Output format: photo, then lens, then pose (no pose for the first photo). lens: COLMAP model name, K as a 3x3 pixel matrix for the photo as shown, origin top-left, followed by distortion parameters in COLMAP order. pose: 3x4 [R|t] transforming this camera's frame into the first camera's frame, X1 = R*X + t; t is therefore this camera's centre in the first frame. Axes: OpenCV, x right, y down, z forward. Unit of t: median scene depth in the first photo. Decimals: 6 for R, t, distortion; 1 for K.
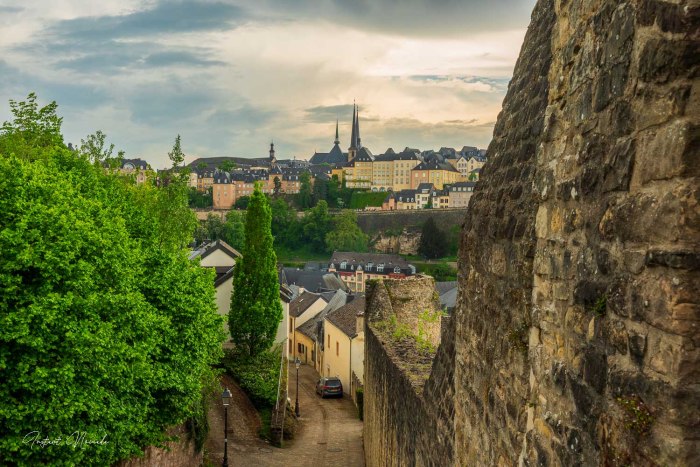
lens RADIAL K [[662.5, 0, 350.0], [0, 662.5, 233.5], [0, 0, 1]] dist [-0.003297, 0.001689]
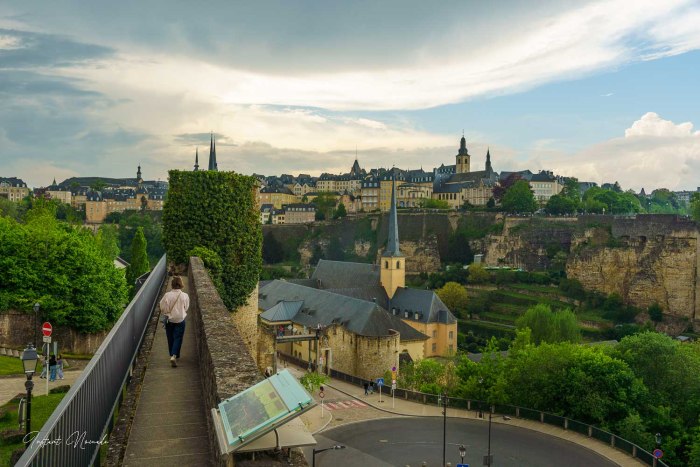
lens RADIAL K [[594.0, 0, 350.0], [0, 594.0, 233.5], [0, 0, 1]] dist [-0.007591, 0.006730]
pose [[0.974160, 0.001909, 0.225853, 0.010684], [0.000917, 0.999923, -0.012411, -0.004621], [-0.225859, 0.012297, 0.974082, -0.127225]]
